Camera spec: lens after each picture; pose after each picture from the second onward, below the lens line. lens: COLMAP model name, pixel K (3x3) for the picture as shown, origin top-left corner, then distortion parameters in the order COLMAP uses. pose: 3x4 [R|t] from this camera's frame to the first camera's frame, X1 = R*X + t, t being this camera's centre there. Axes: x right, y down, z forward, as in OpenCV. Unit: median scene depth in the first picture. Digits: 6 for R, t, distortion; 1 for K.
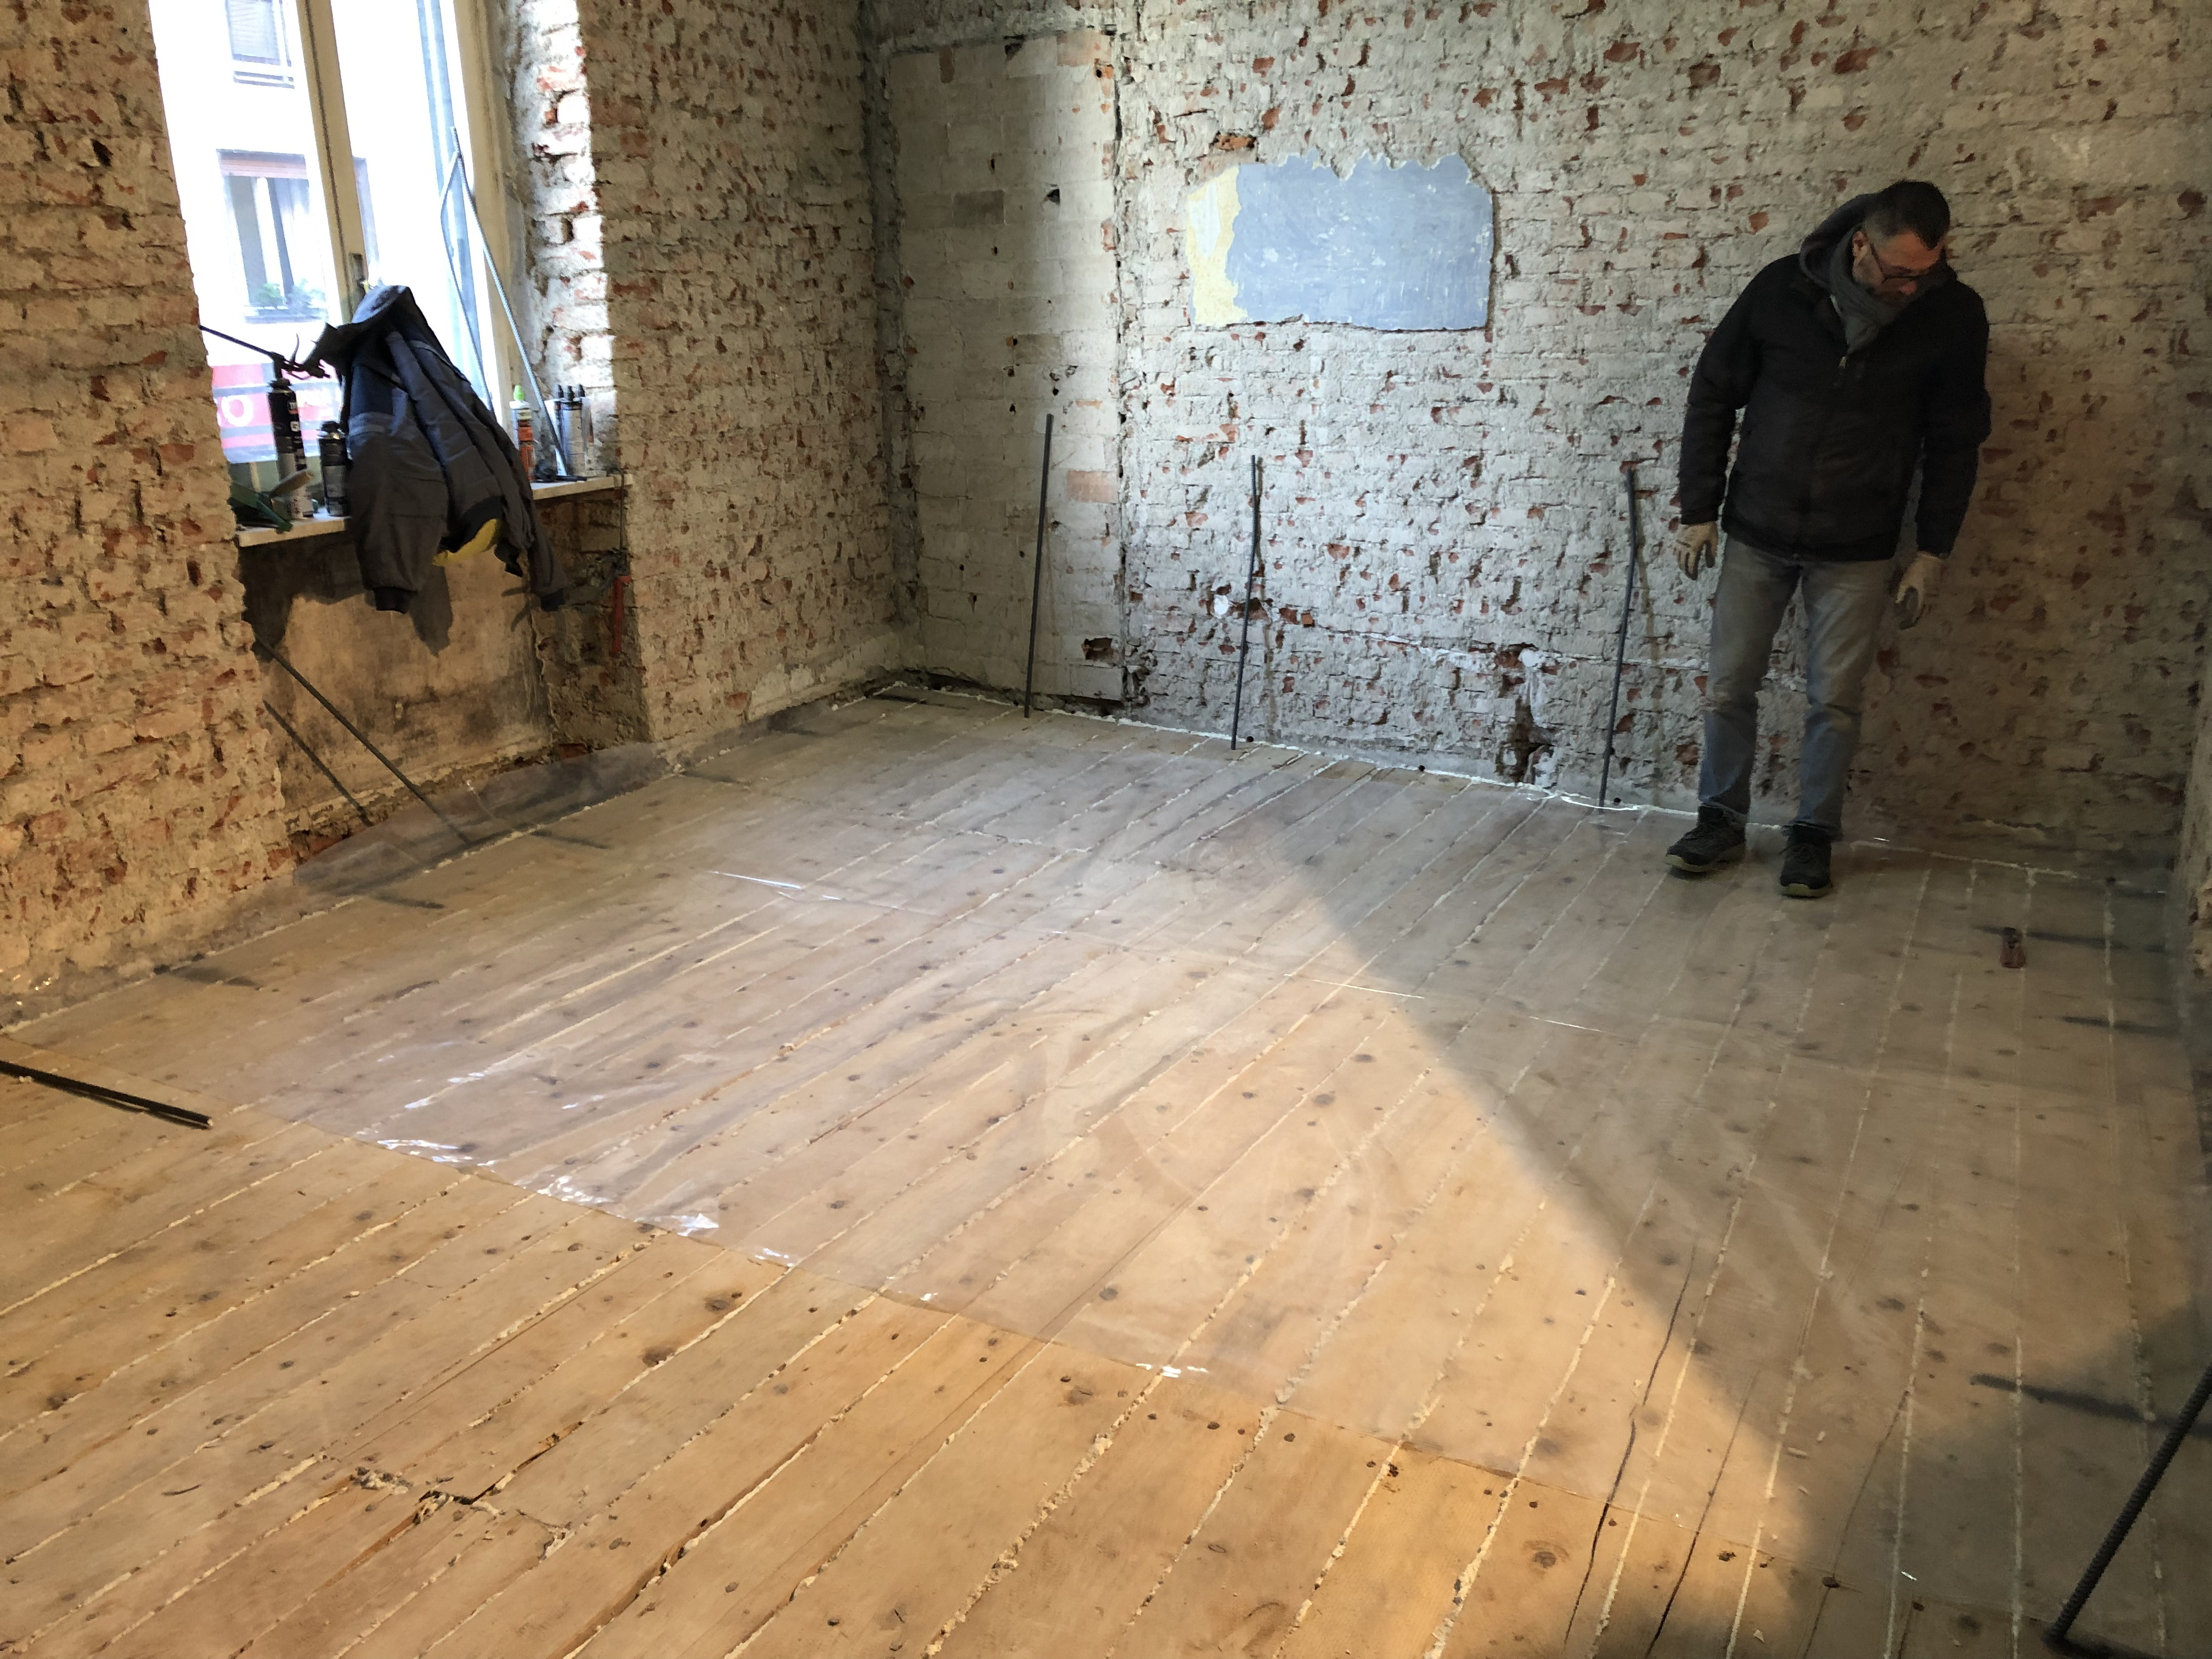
lens RADIAL K [[1825.3, 0, 1109.2], [0, 1825.3, 823.0], [0, 0, 1]] dist [0.031309, -0.024365]
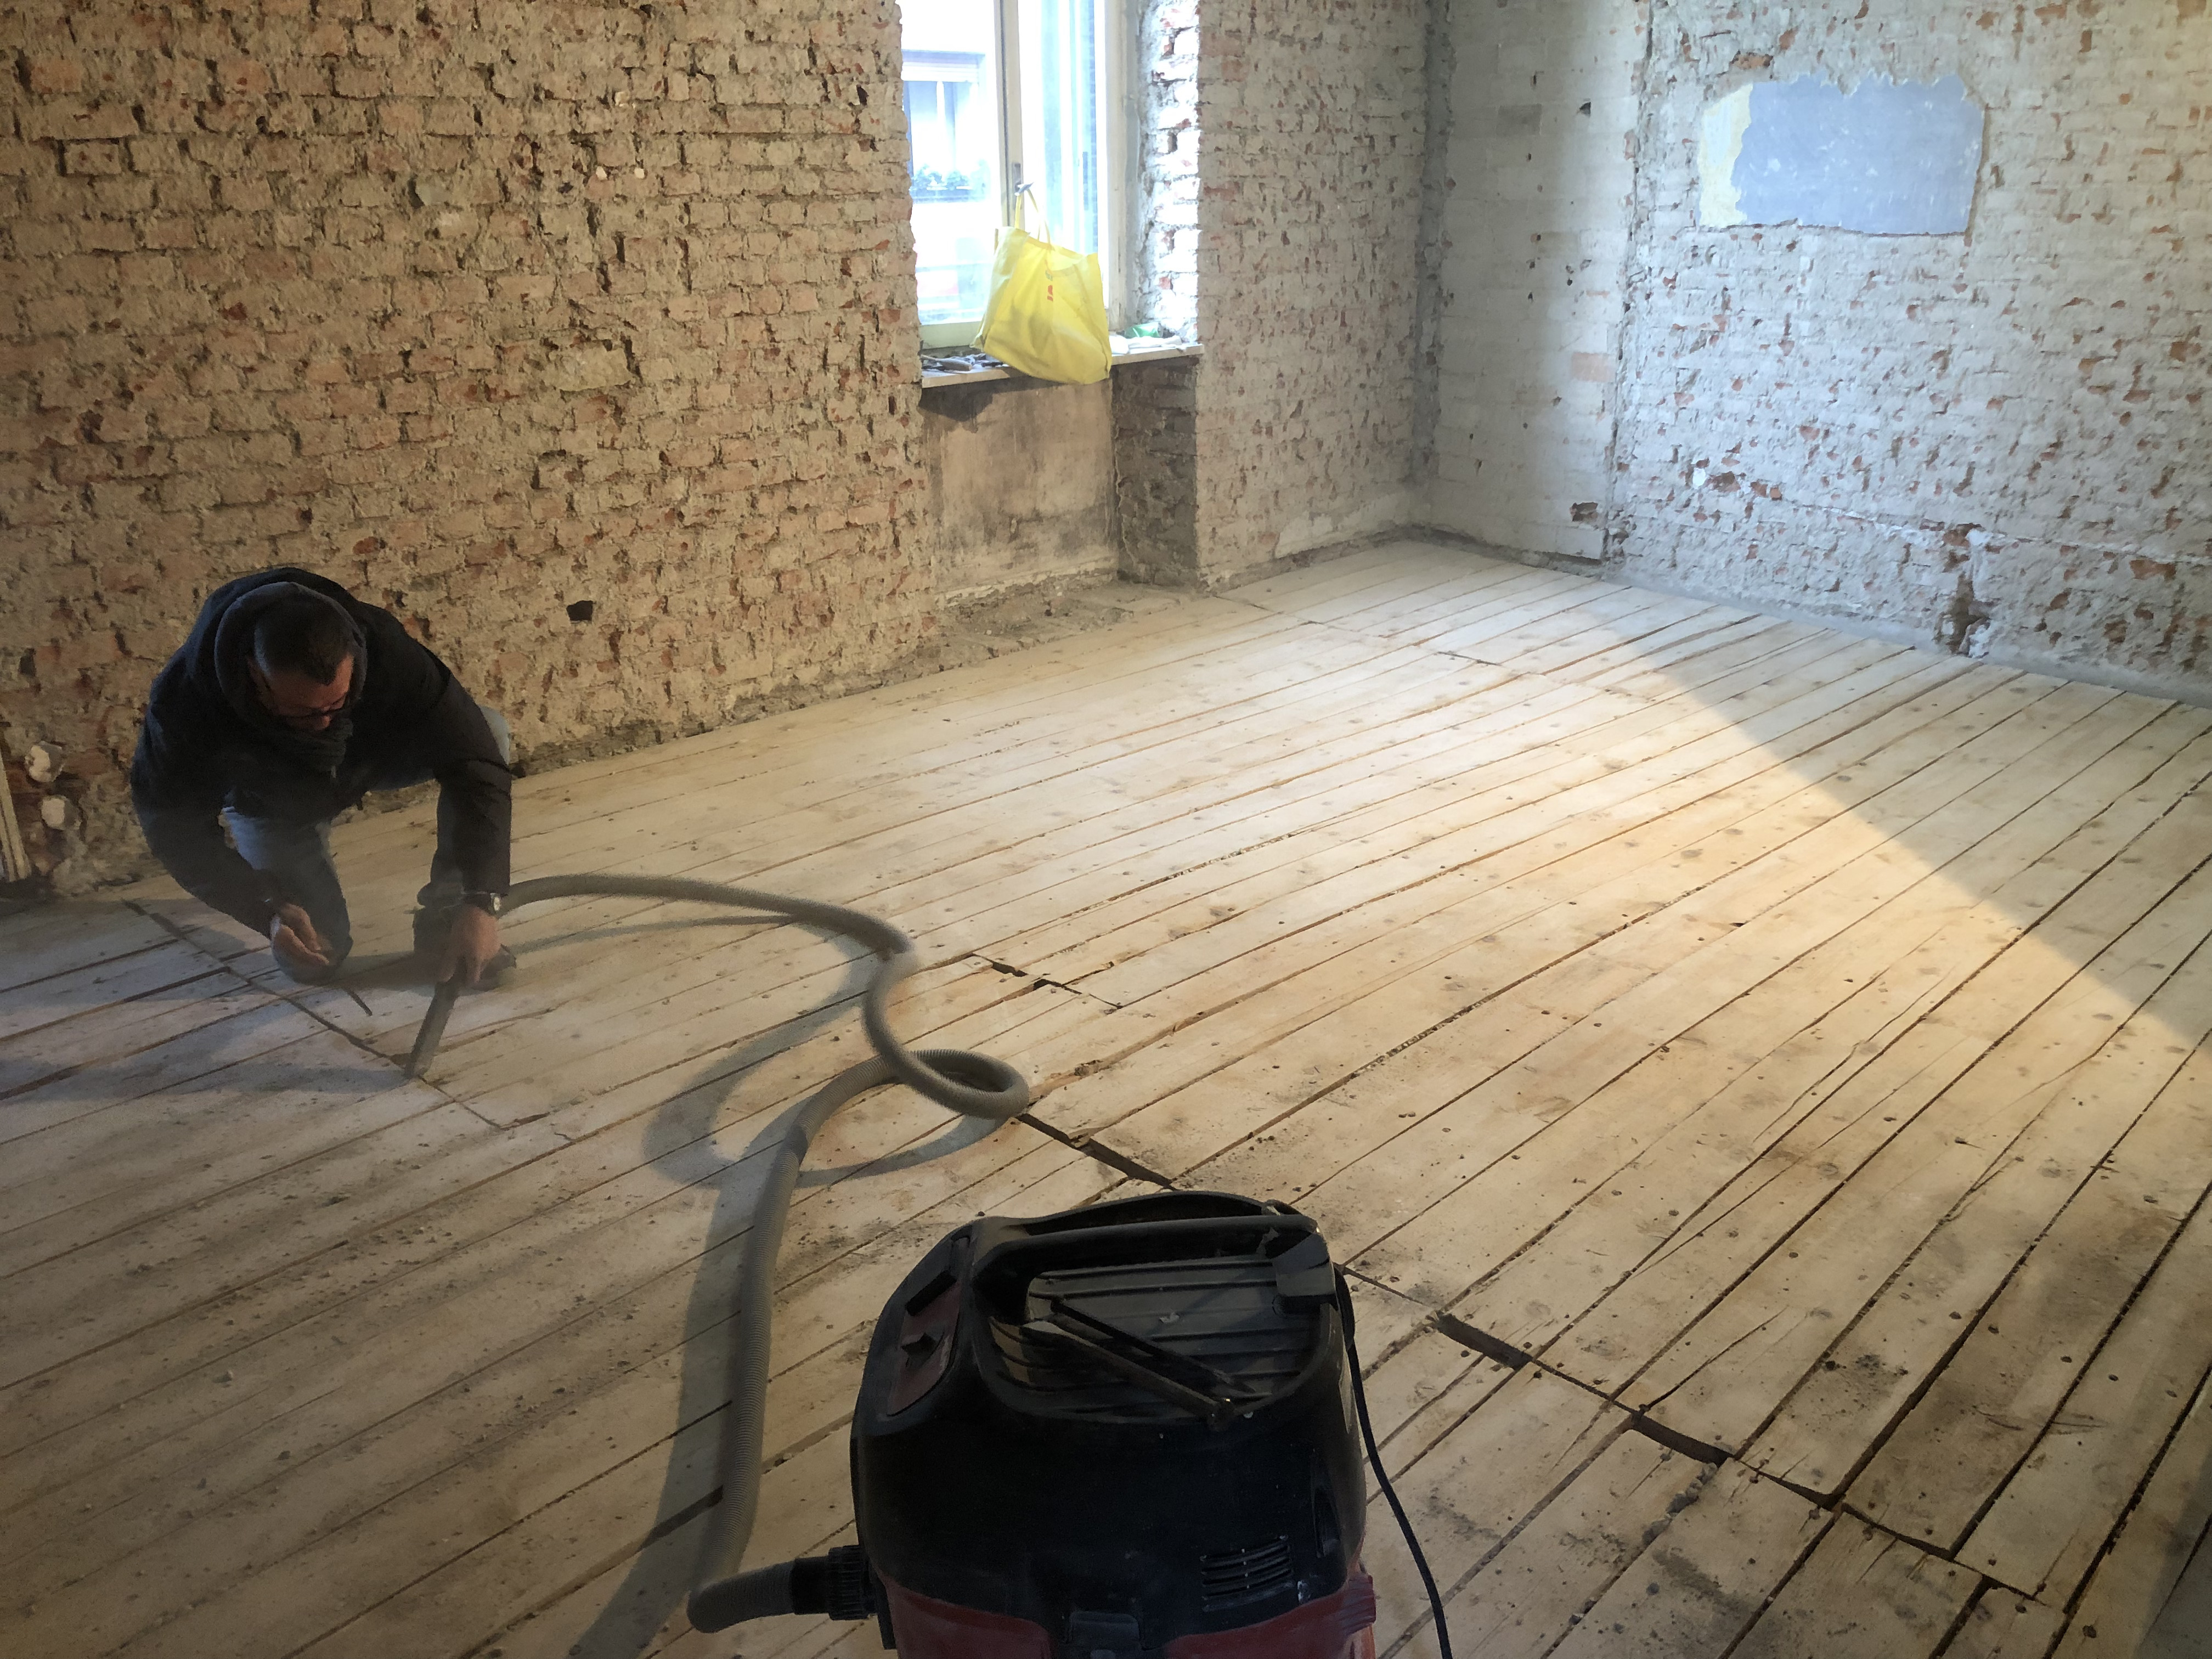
lens RADIAL K [[1825.3, 0, 1112.1], [0, 1825.3, 835.4], [0, 0, 1]] dist [0.031309, -0.024365]
pose [[0.957559, 0.105067, -0.268407, 0.046554], [-0.087524, 0.993217, 0.076542, 0.050065], [0.274629, -0.049802, 0.960260, -0.221554]]
